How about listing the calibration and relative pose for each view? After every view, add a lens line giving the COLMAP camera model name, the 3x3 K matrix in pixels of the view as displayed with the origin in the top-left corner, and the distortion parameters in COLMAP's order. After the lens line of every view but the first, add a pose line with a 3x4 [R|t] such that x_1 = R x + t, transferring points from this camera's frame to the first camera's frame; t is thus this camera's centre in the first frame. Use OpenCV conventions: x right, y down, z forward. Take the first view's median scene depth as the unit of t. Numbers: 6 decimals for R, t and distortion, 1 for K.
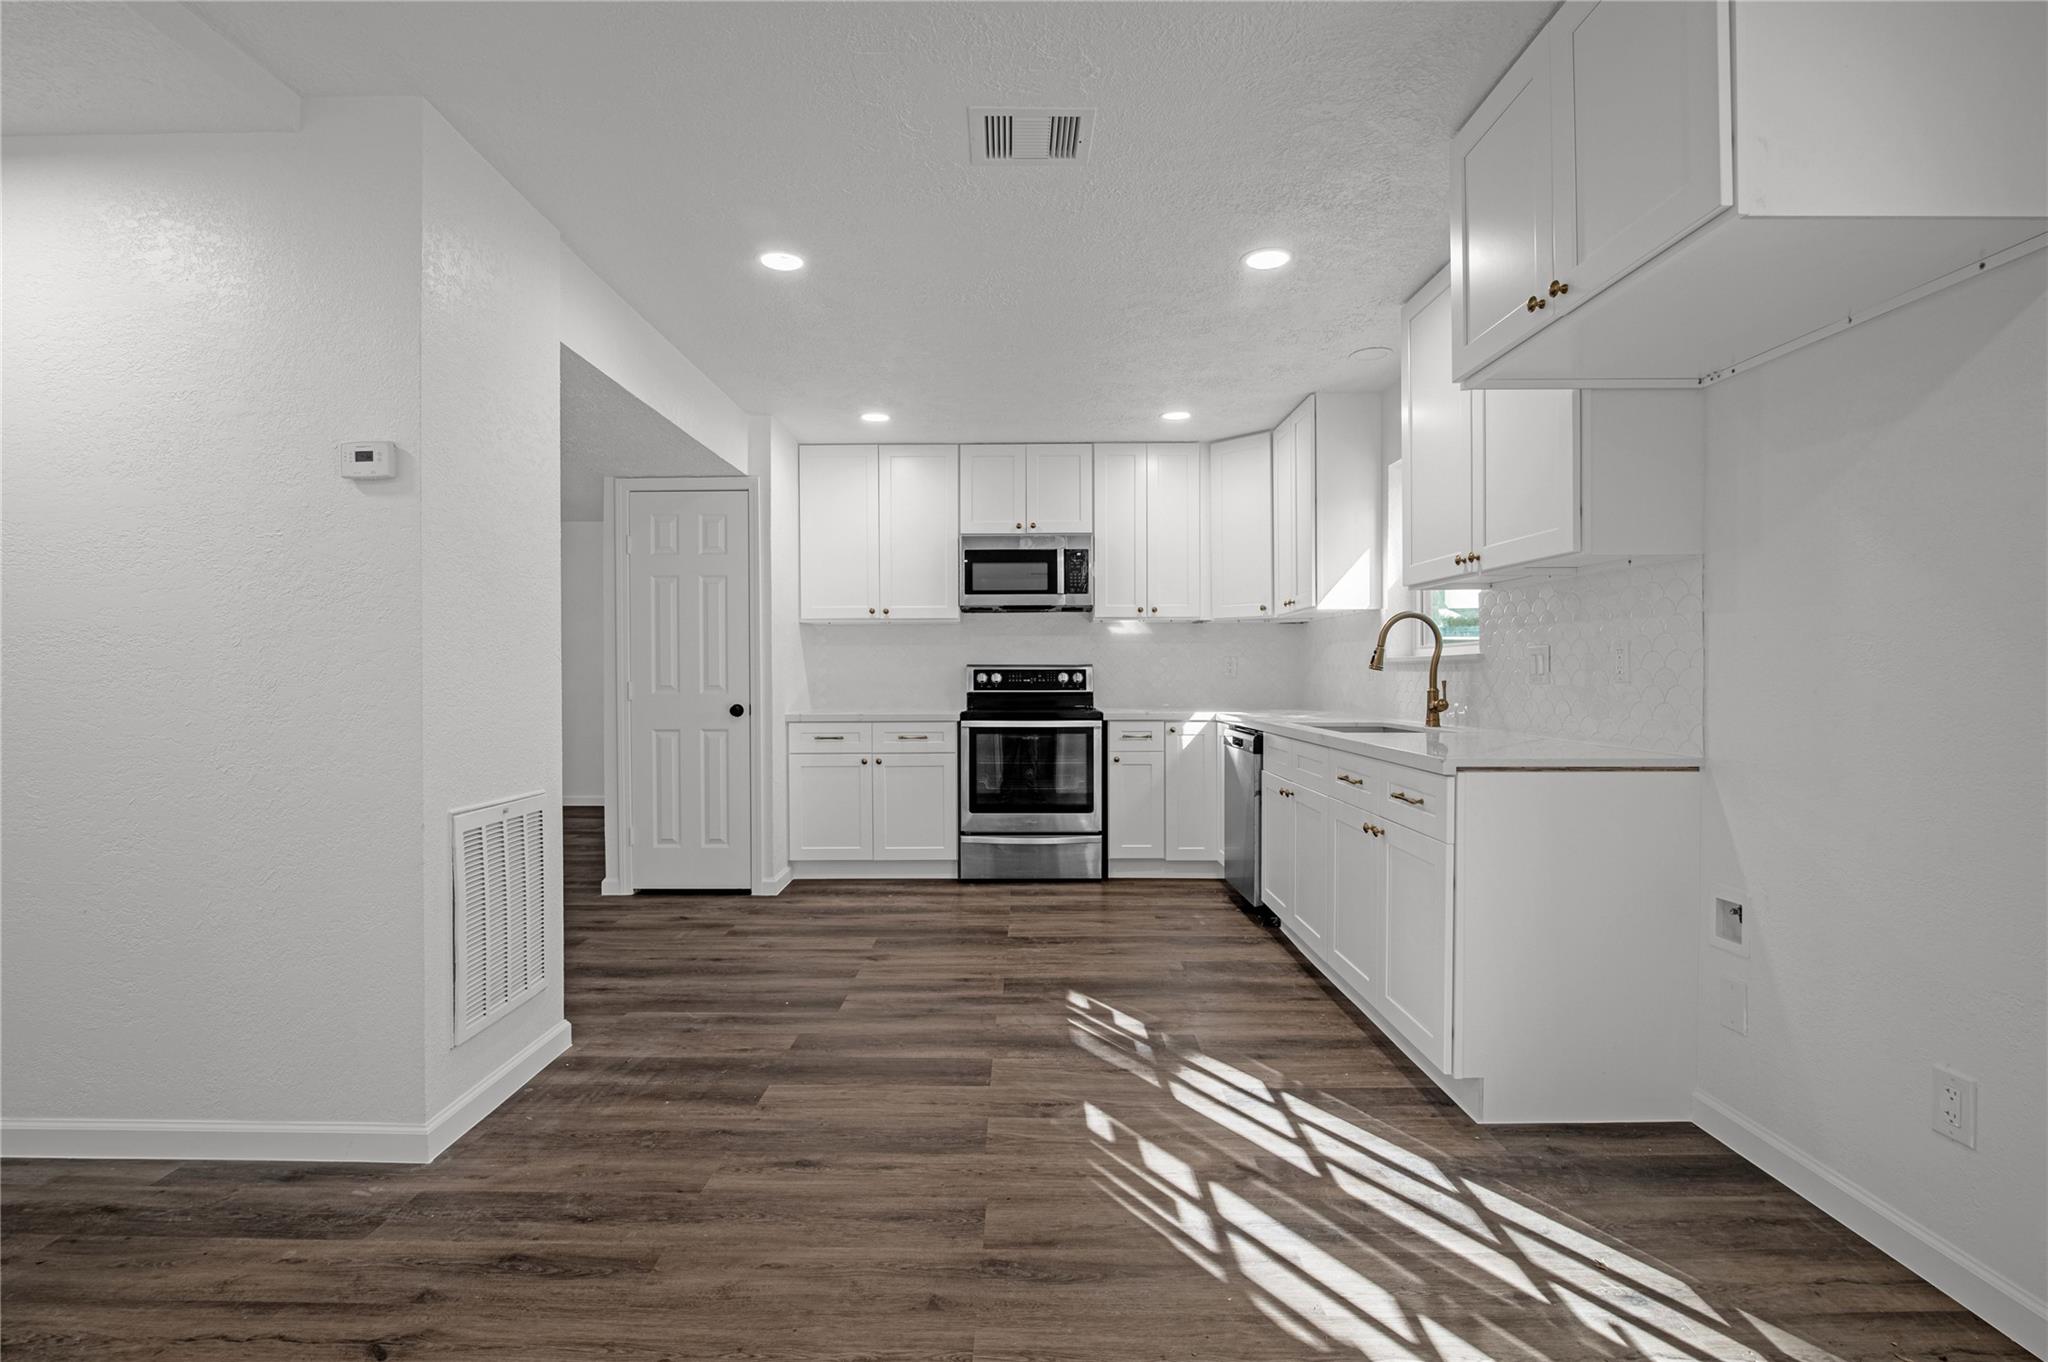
lens RADIAL K [[952.9, 0, 1024.0], [0, 952.9, 681.0], [0, 0, 1]] dist [-0.013229, 0.000741]
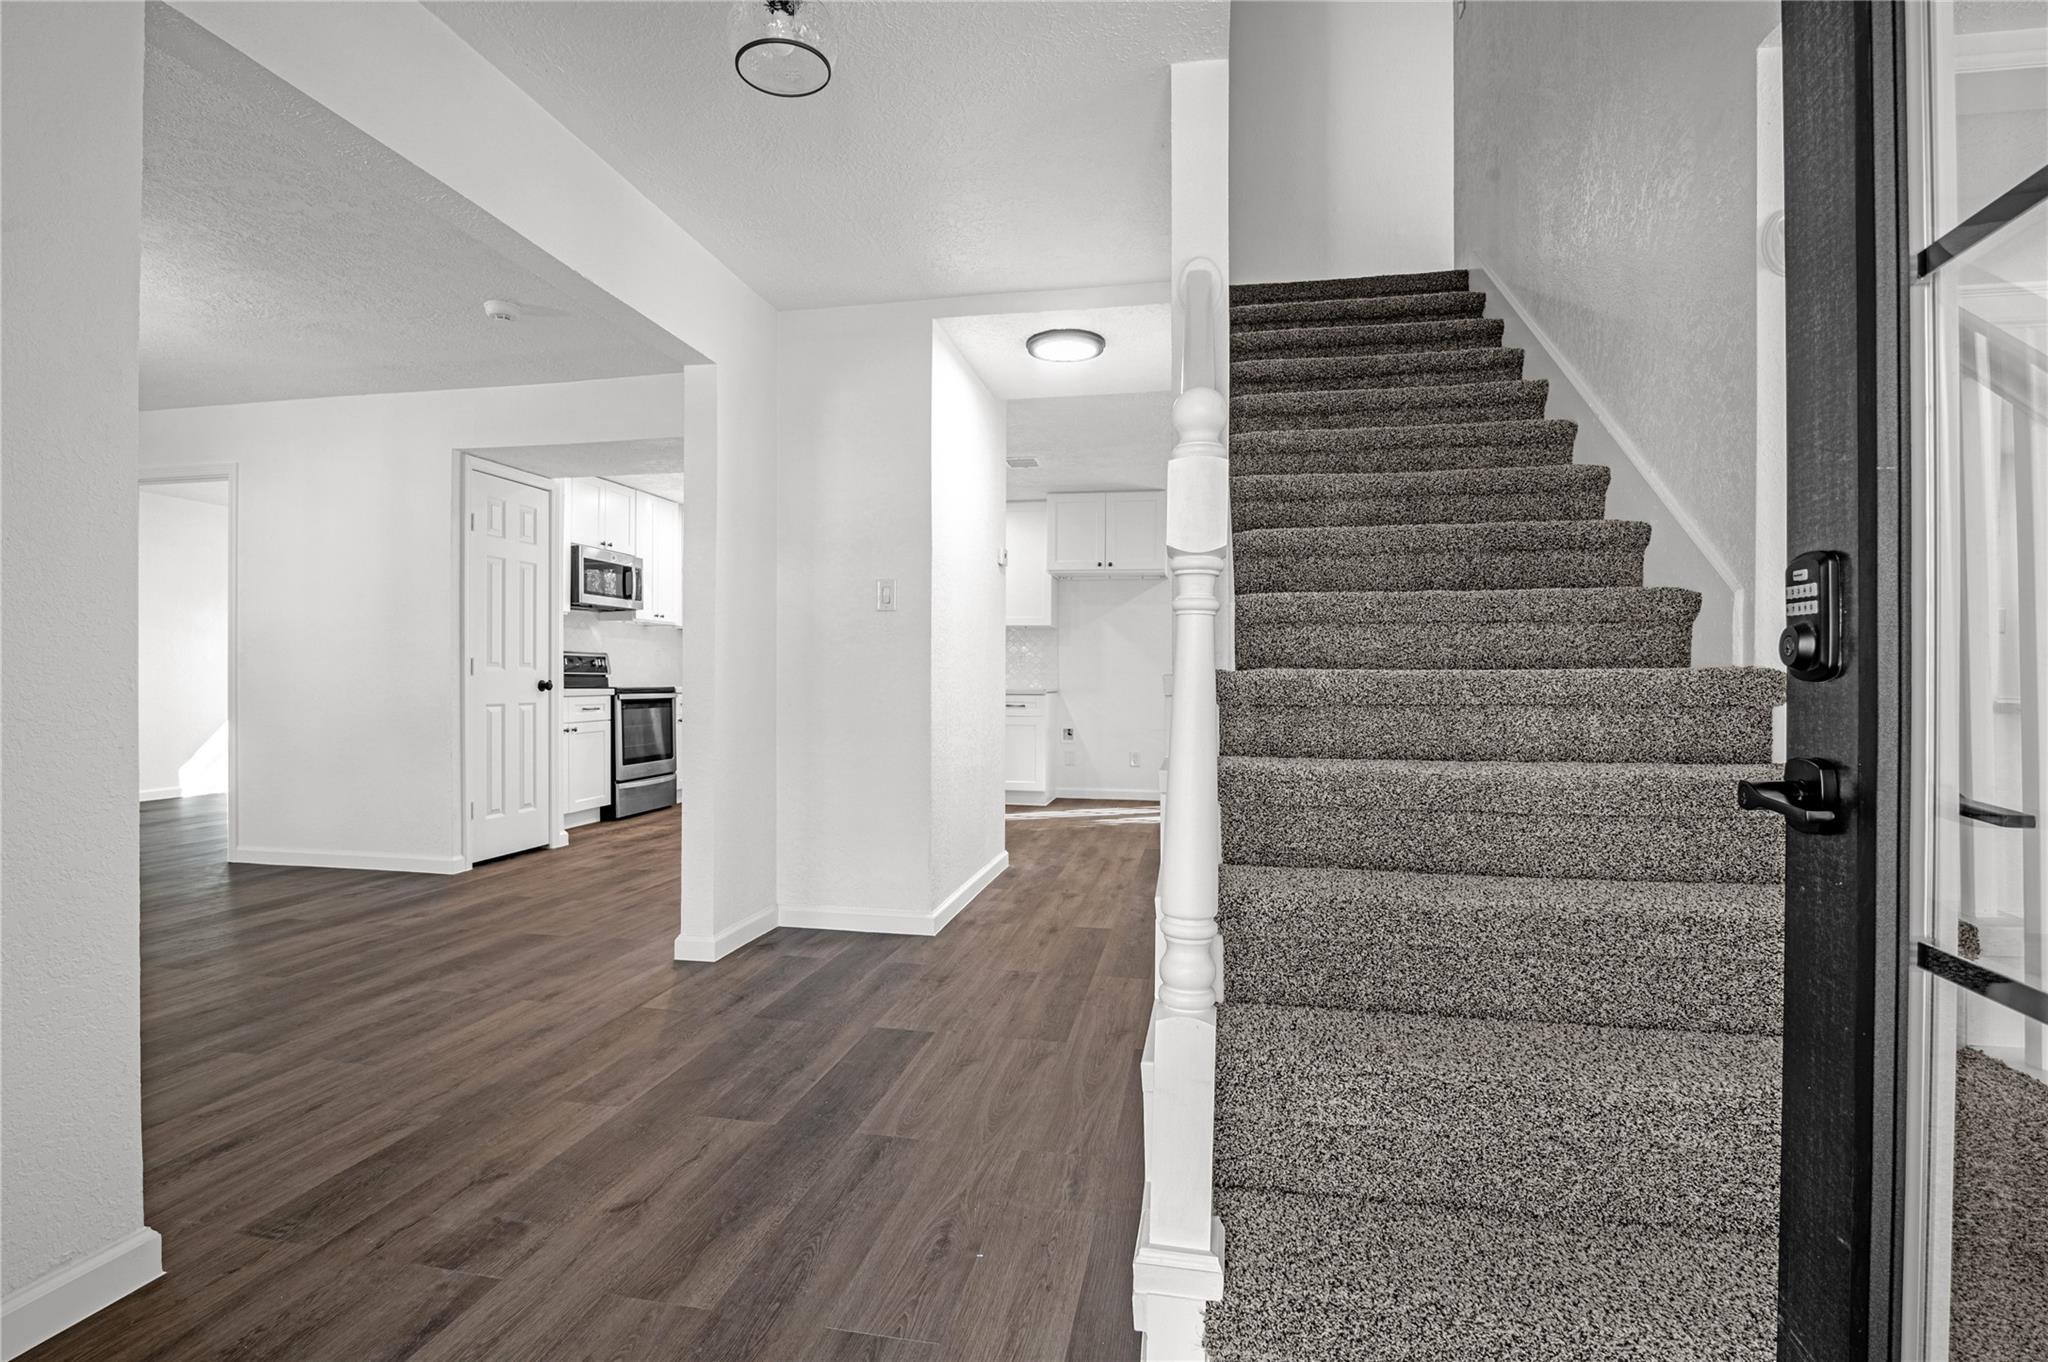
lens RADIAL K [[952.9, 0, 1024.0], [0, 952.9, 681.0], [0, 0, 1]] dist [-0.013229, 0.000741]
pose [[0.181429, 0.002412, 0.983401, -1.298767], [0.002164, 0.999994, -0.002852, 0.029808], [-0.983402, 0.002646, 0.181423, 0.239466]]
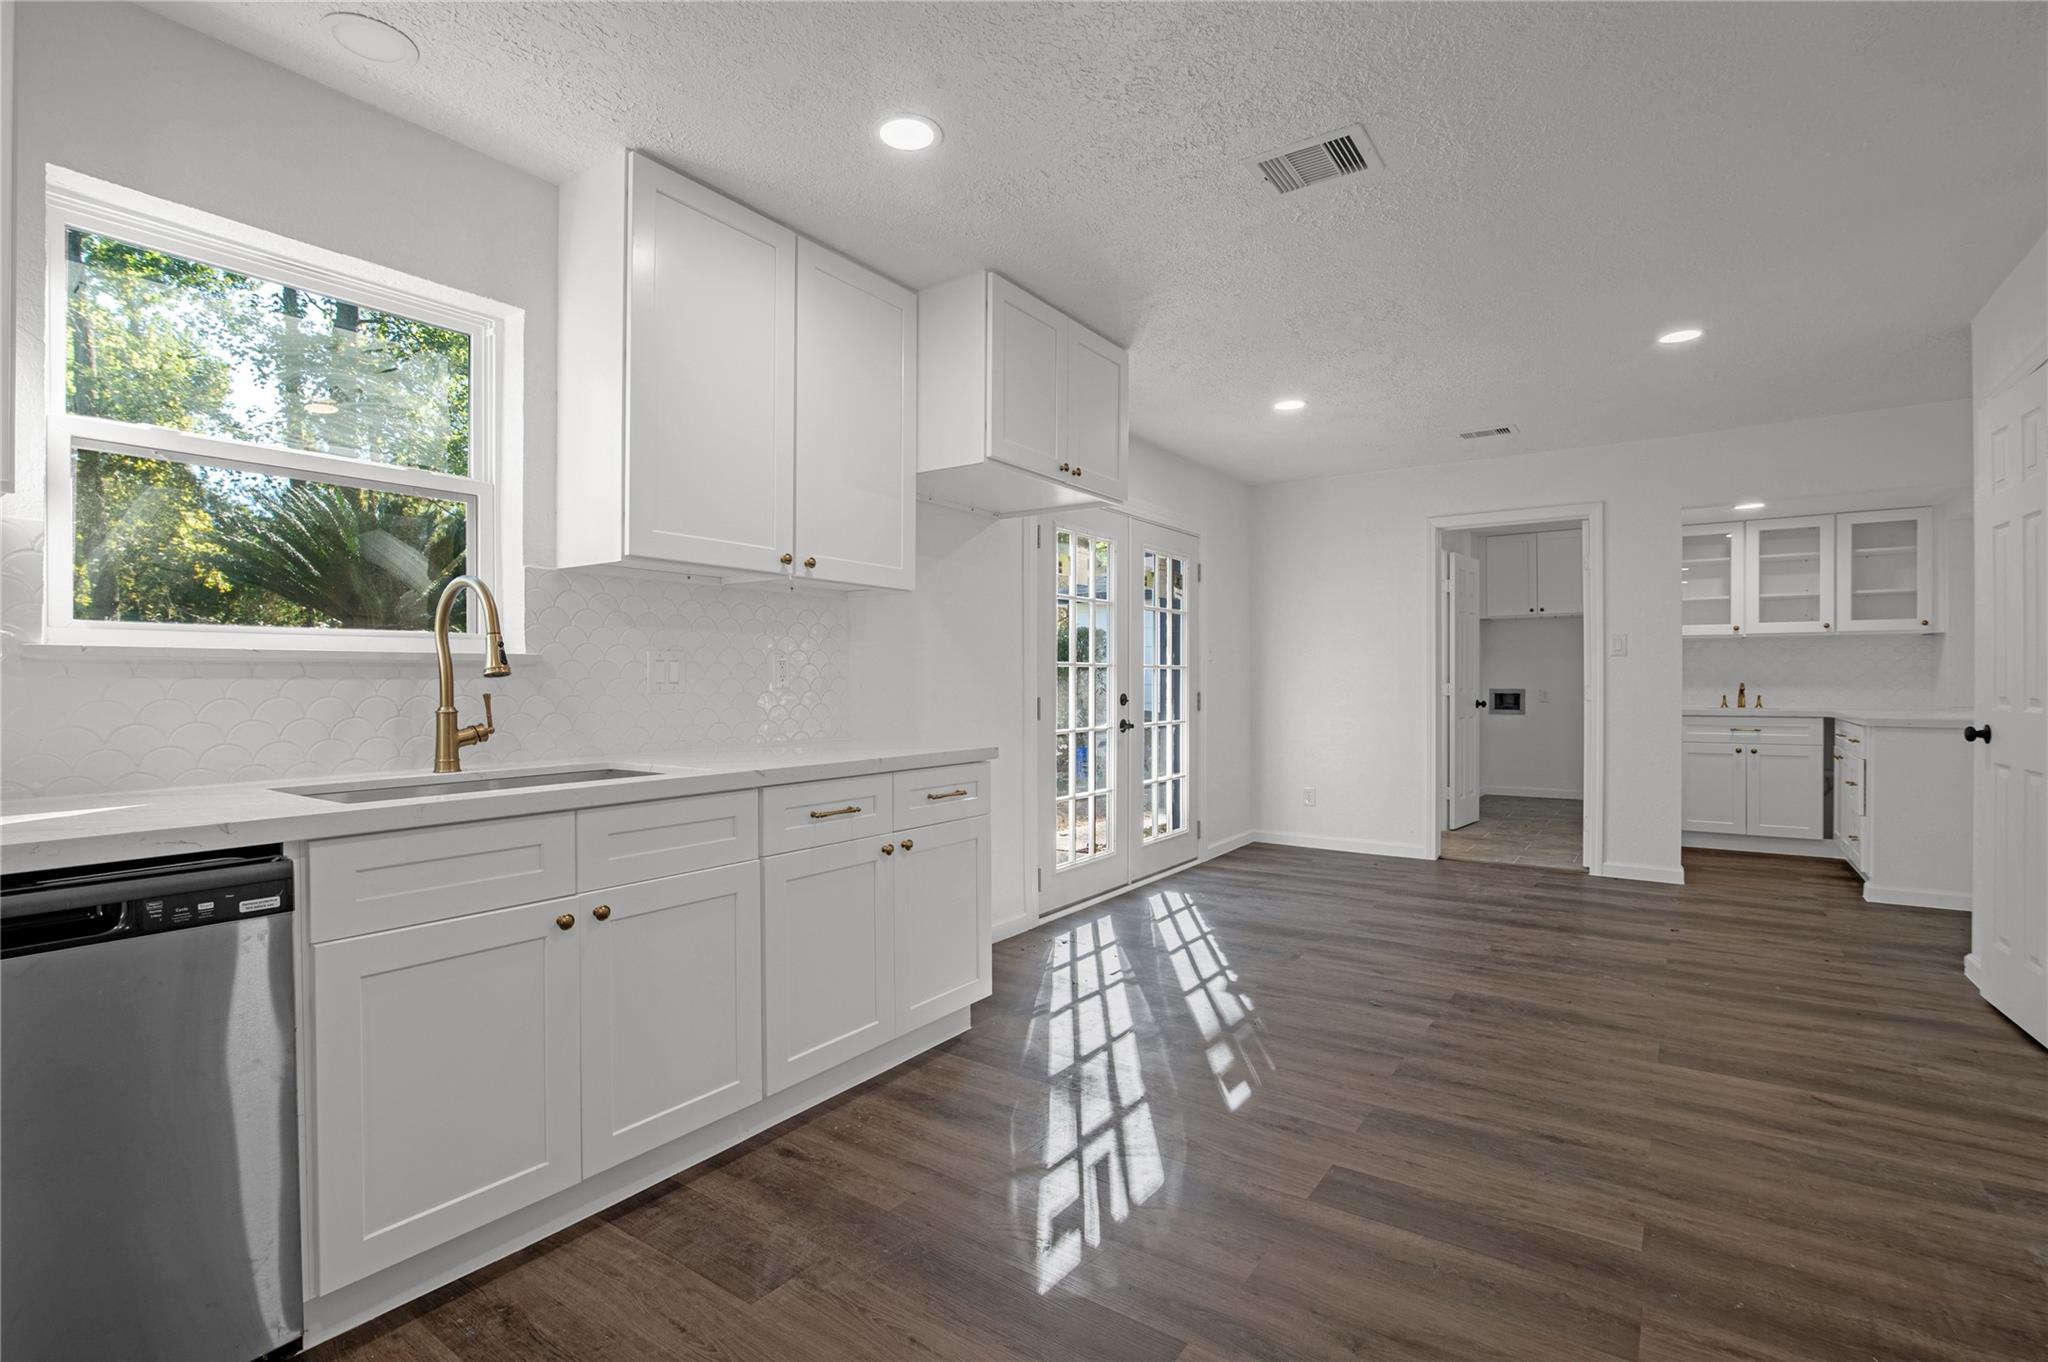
lens RADIAL K [[942.0, 0, 1016.8], [0, 942.0, 685.7], [0, 0, 1]] dist [-0.019600, 0.001034]
pose [[-0.814367, -0.000919, 0.580349, -0.155134], [0.007479, 0.999899, 0.012079, -0.008157], [-0.580302, 0.014178, -0.814278, 0.982474]]
